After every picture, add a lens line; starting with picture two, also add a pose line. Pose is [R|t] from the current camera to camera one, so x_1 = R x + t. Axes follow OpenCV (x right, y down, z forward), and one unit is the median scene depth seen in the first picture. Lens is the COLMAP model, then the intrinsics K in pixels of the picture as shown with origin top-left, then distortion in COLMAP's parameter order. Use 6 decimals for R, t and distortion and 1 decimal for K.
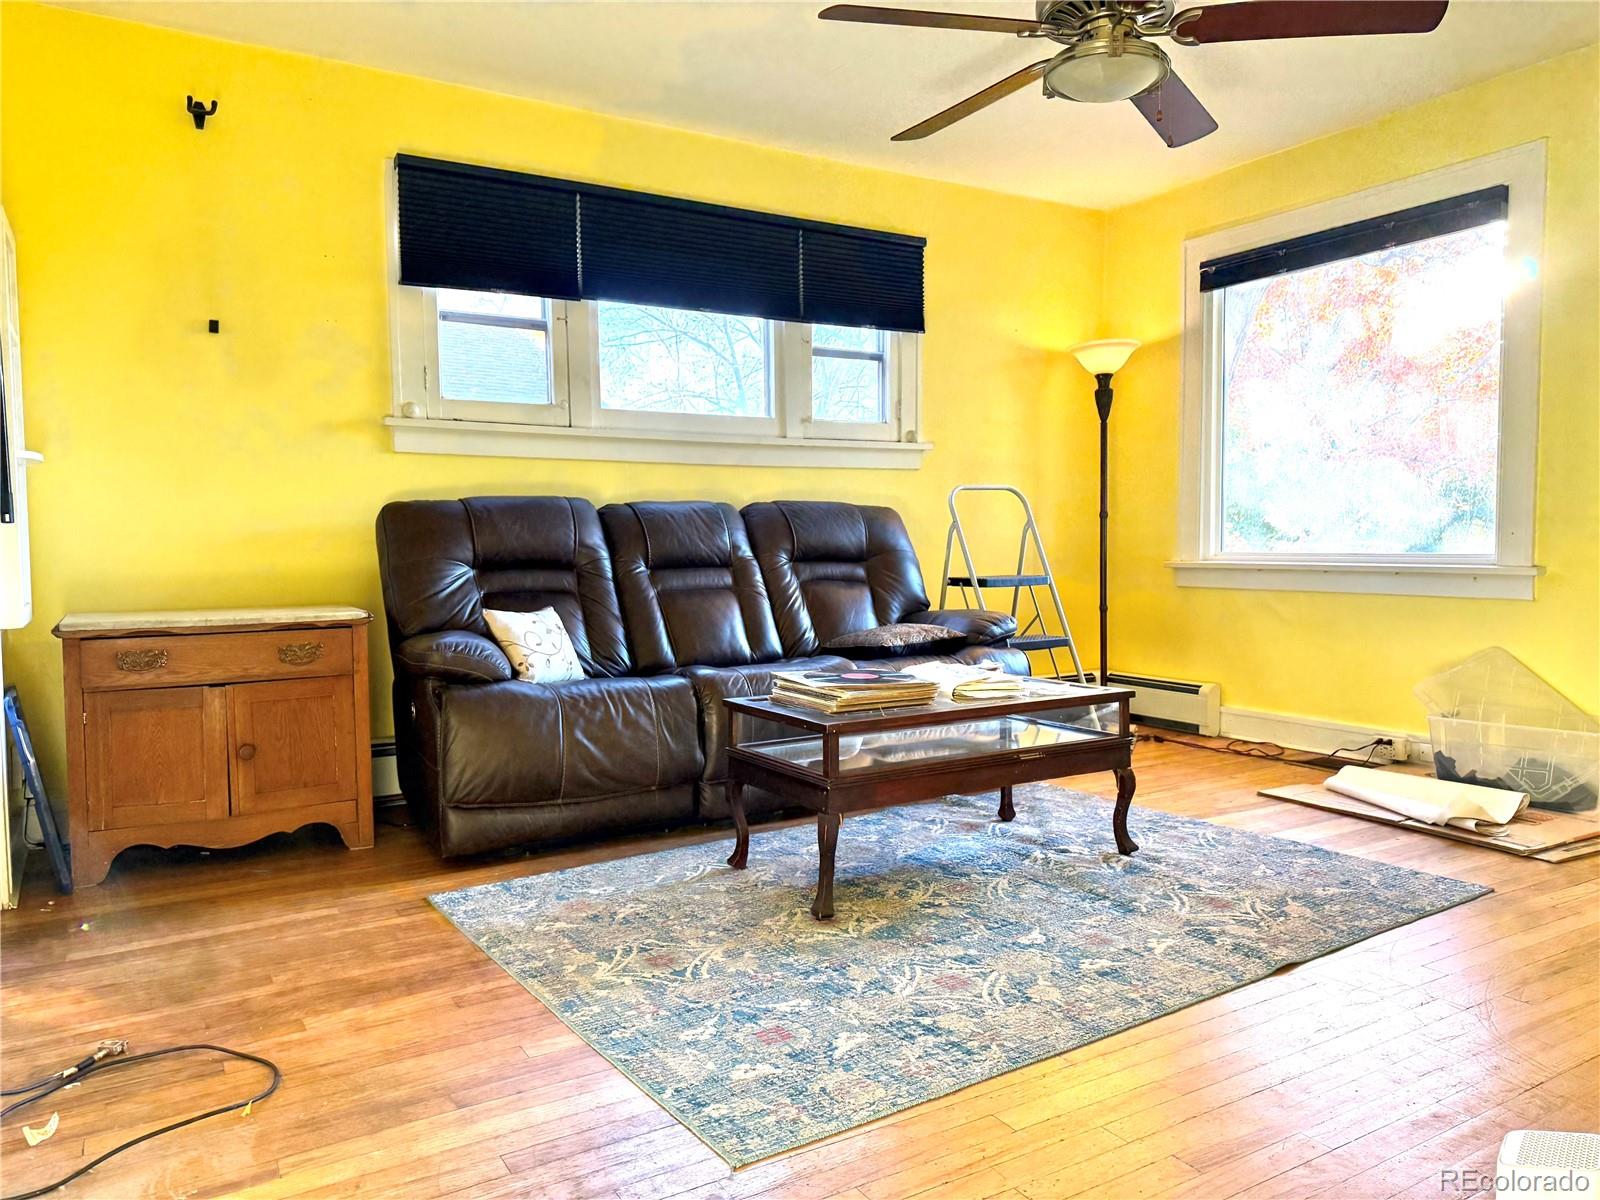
lens RADIAL K [[1156.8, 0, 800.0], [0, 1156.8, 600.0], [0, 0, 1]] dist [0.000733, -0.000306]
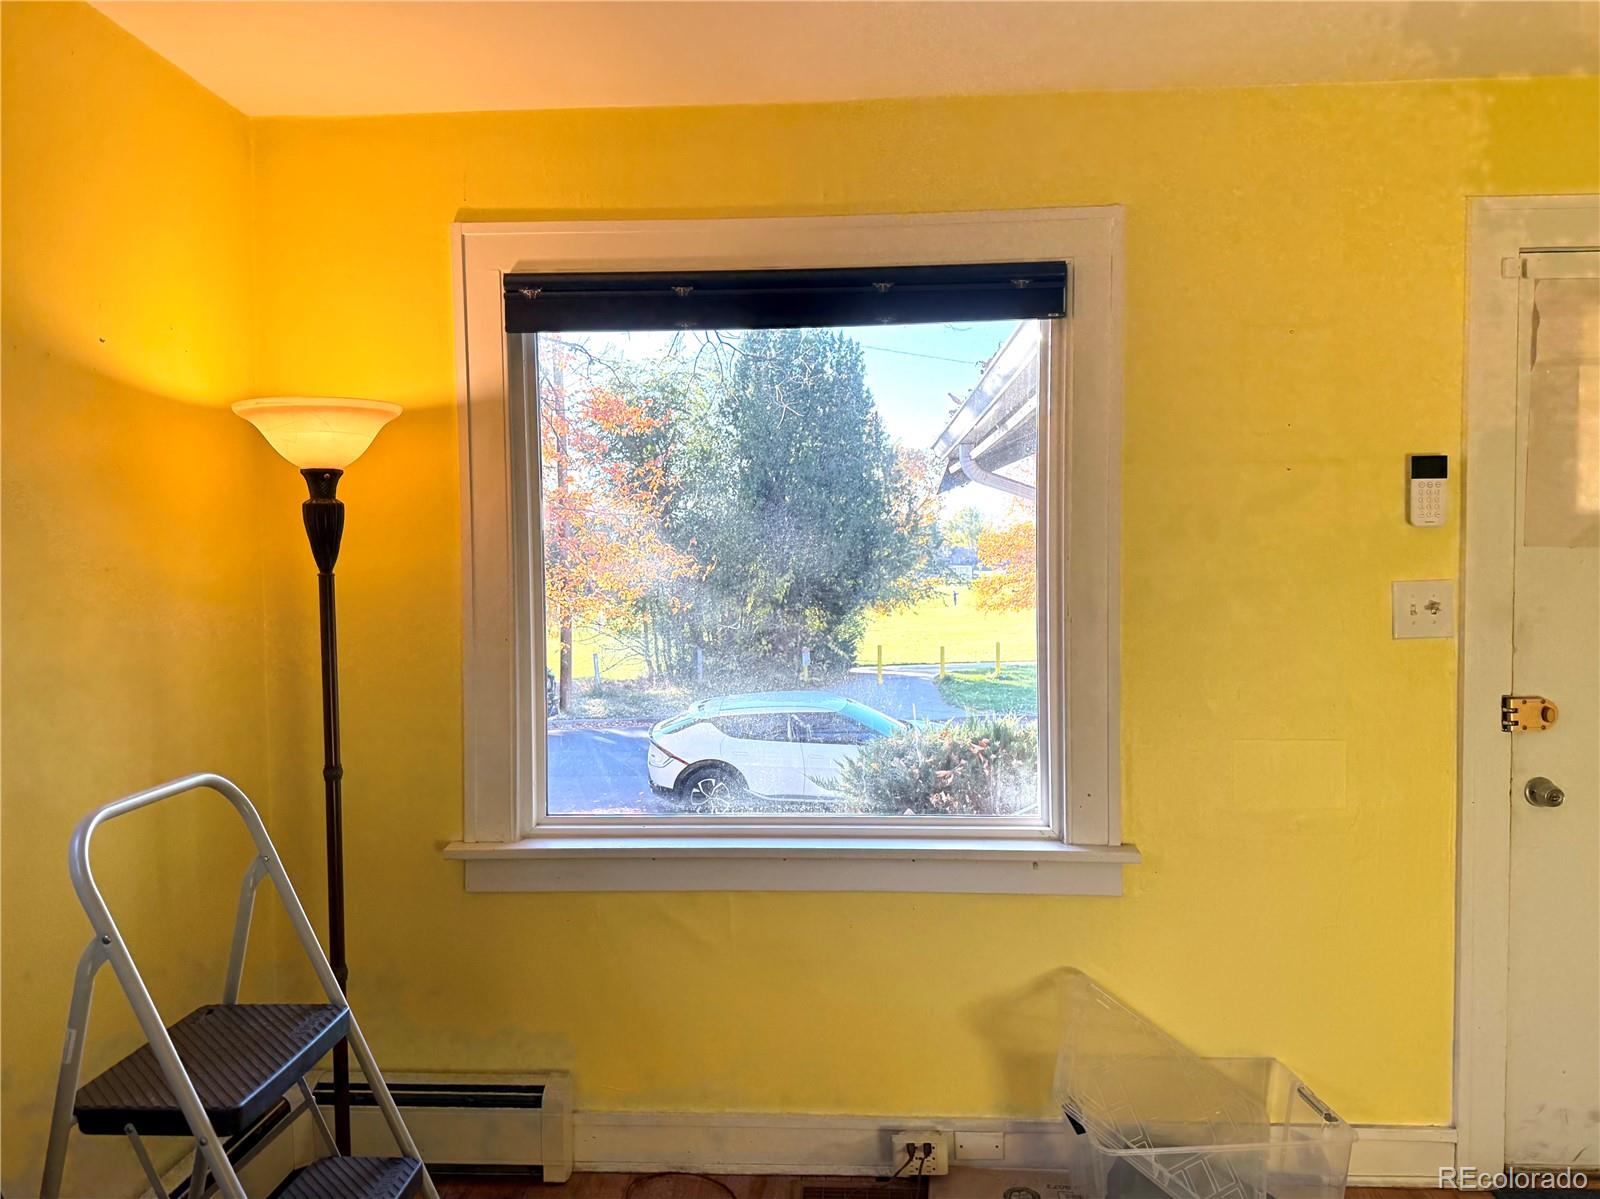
lens RADIAL K [[1156.8, 0, 800.0], [0, 1156.8, 599.5], [0, 0, 1]] dist [0.000733, -0.000306]
pose [[0.558828, -0.012417, 0.829191, -0.017068], [0.045222, 0.998856, -0.015520, -0.130603], [-0.828050, 0.046171, 0.558750, 0.600189]]
